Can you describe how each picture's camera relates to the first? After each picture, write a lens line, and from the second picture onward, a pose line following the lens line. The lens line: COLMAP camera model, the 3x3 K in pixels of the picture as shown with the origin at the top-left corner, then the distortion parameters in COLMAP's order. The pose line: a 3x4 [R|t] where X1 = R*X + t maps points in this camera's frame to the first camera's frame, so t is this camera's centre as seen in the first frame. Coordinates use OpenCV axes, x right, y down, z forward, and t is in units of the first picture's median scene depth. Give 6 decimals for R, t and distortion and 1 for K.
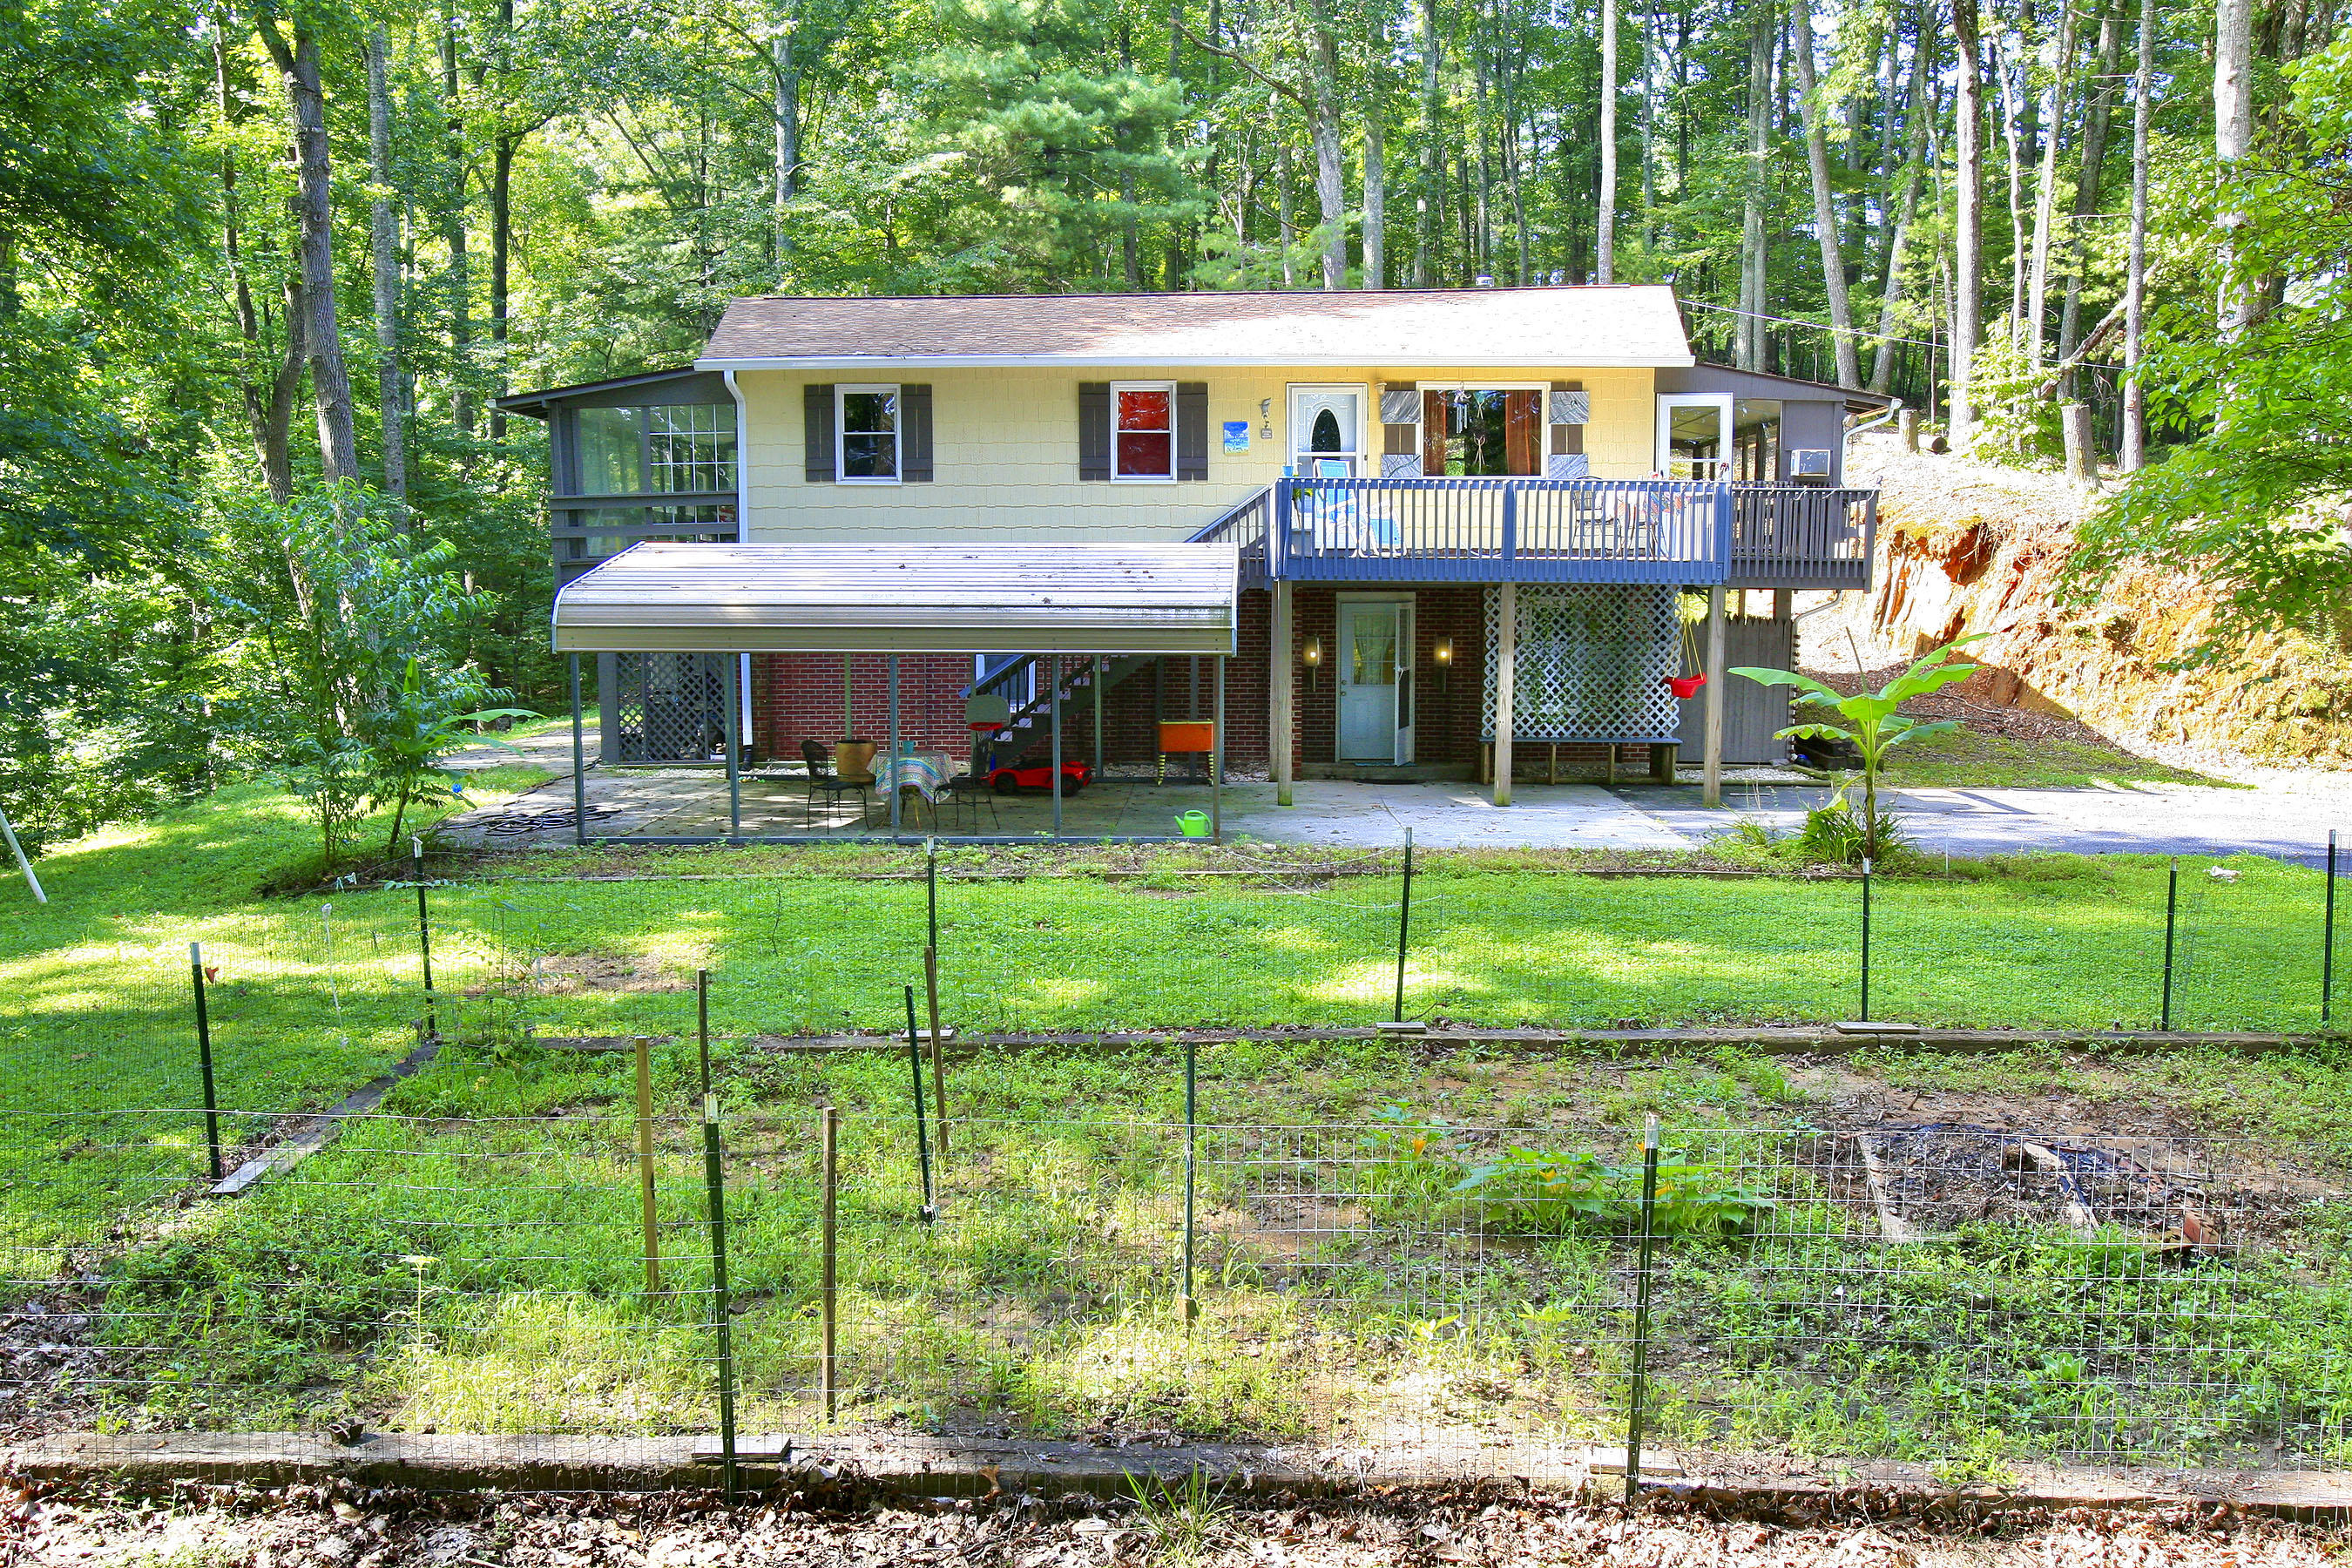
lens RADIAL K [[1920.6, 0, 1177.7], [0, 1920.6, 779.1], [0, 0, 1]] dist [-0.066958, 0.068605]
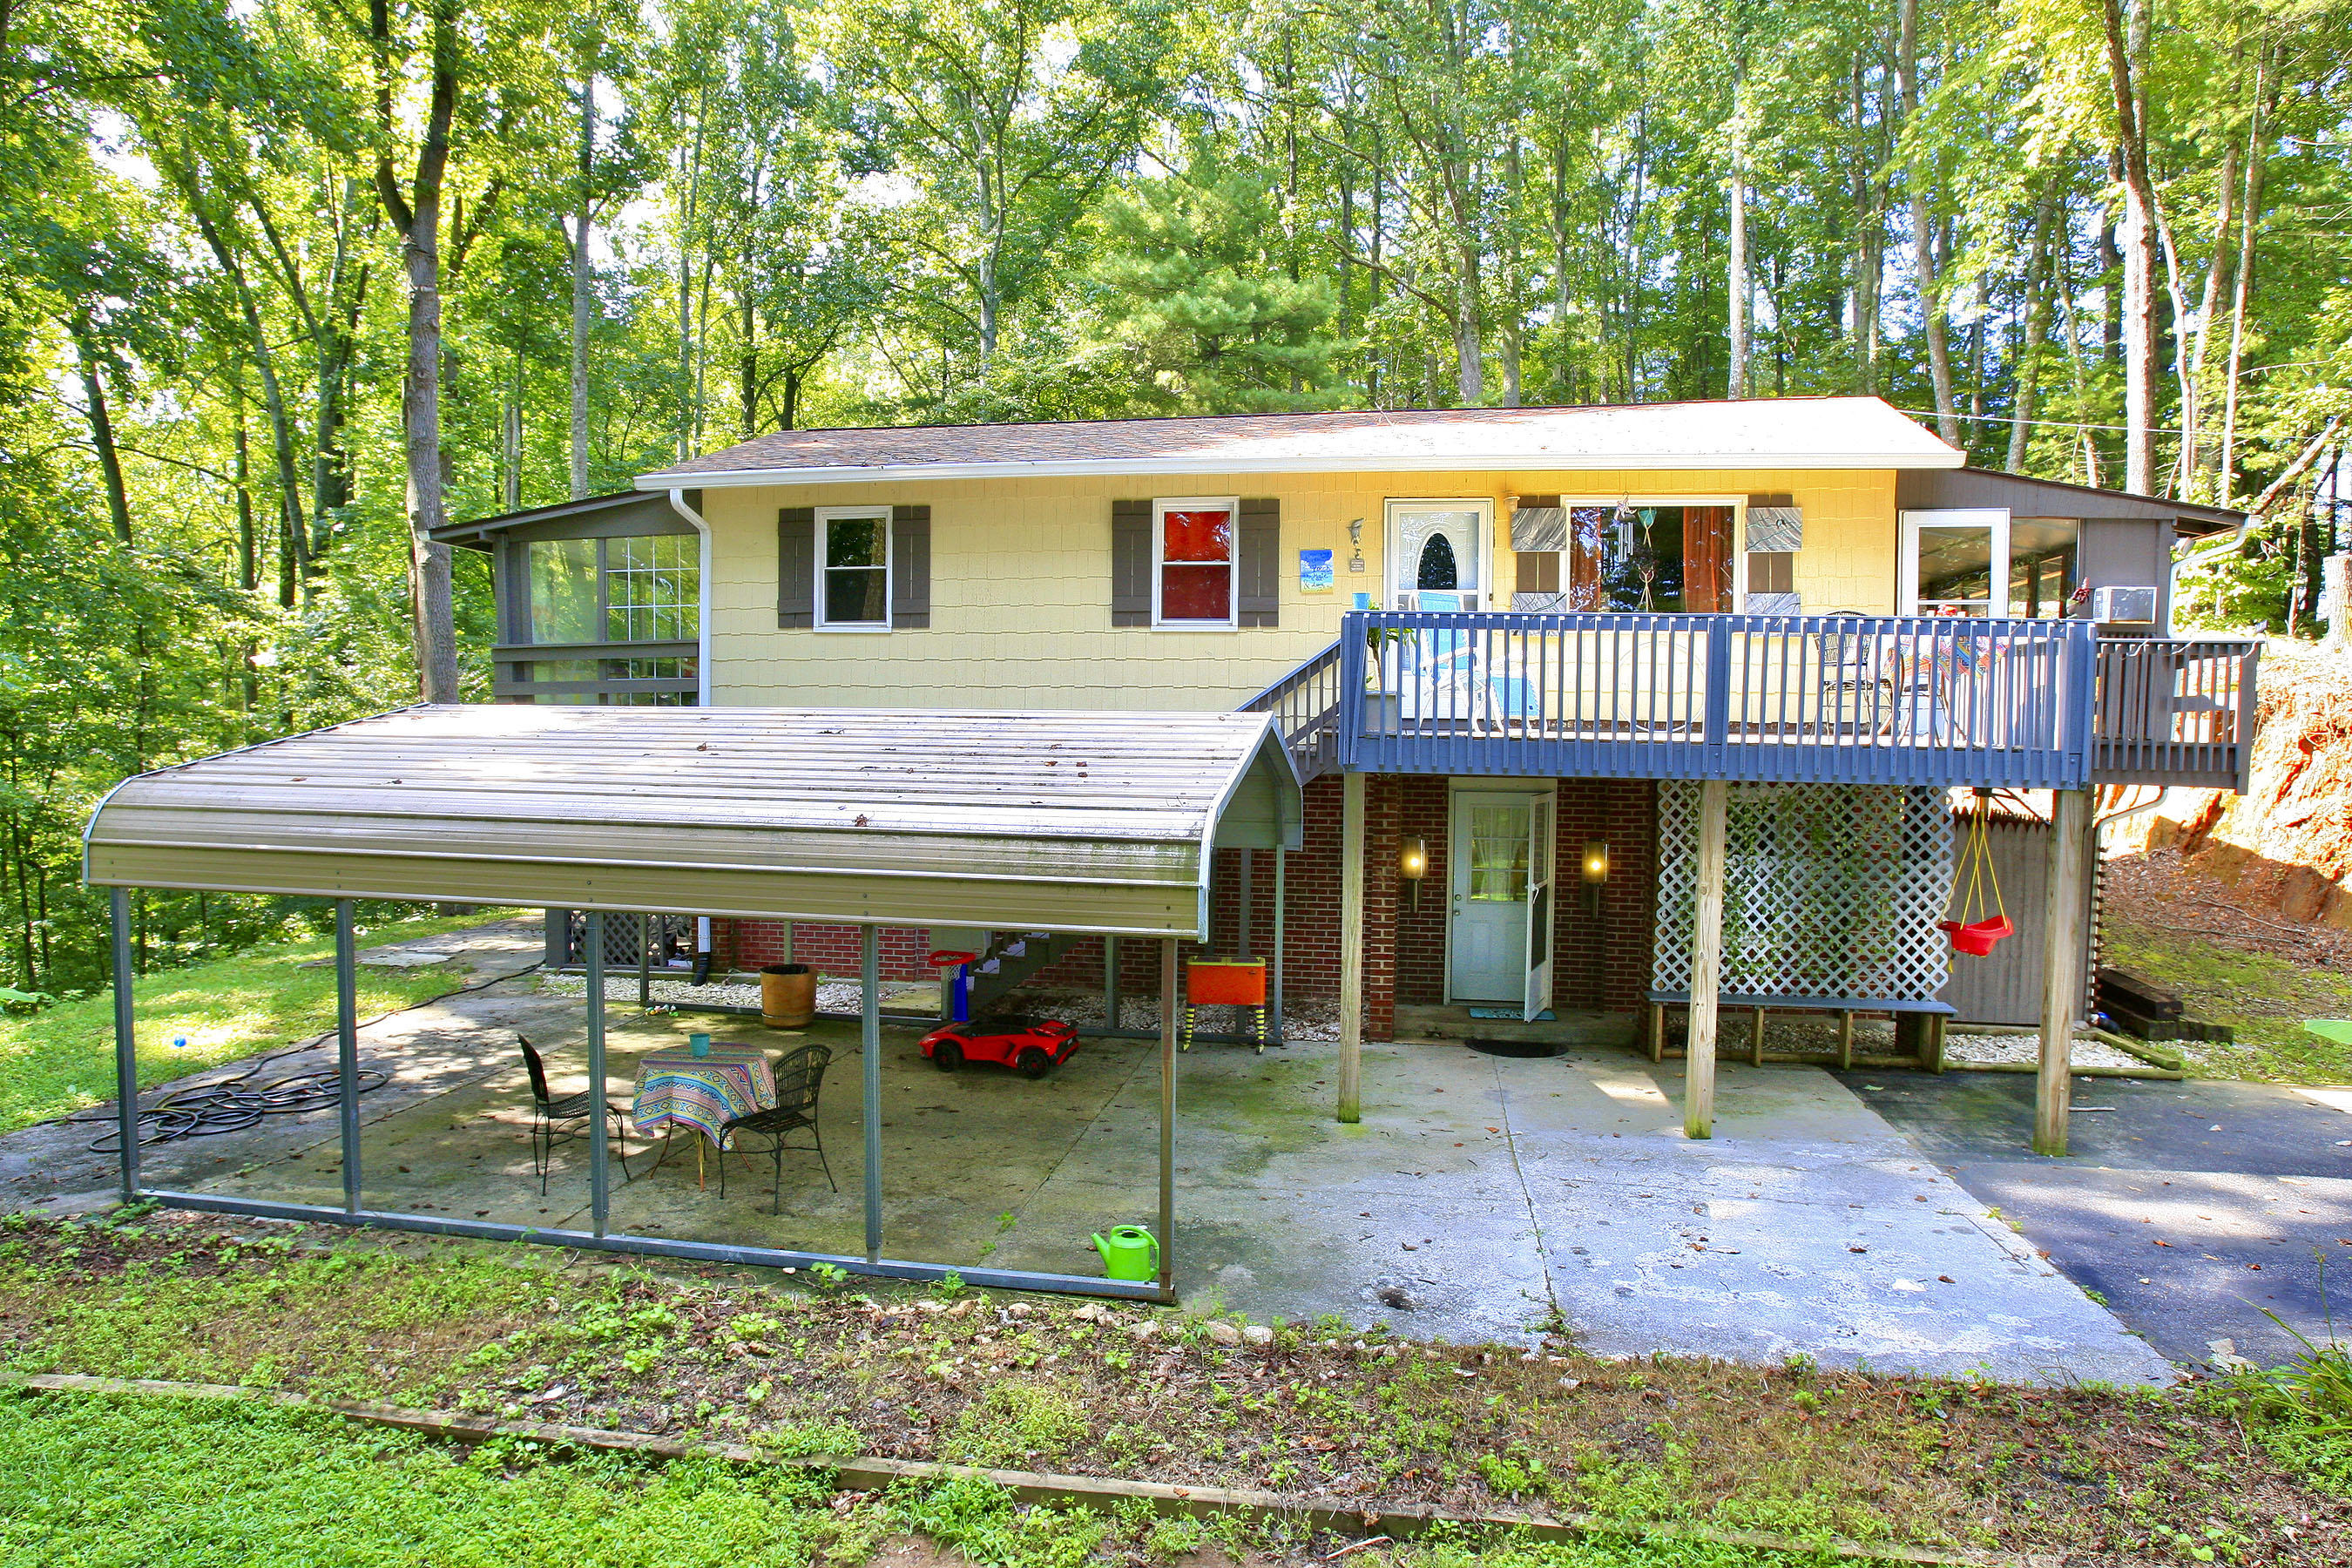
lens RADIAL K [[1361.9, 0, 1176.0], [0, 1361.9, 784.0], [0, 0, 1]] dist [-0.096458, 0.052928]
pose [[0.989816, 0.018028, -0.141205, 0.060789], [-0.026640, 0.997882, -0.059337, -0.070365], [0.139836, 0.062494, 0.988201, 0.540759]]
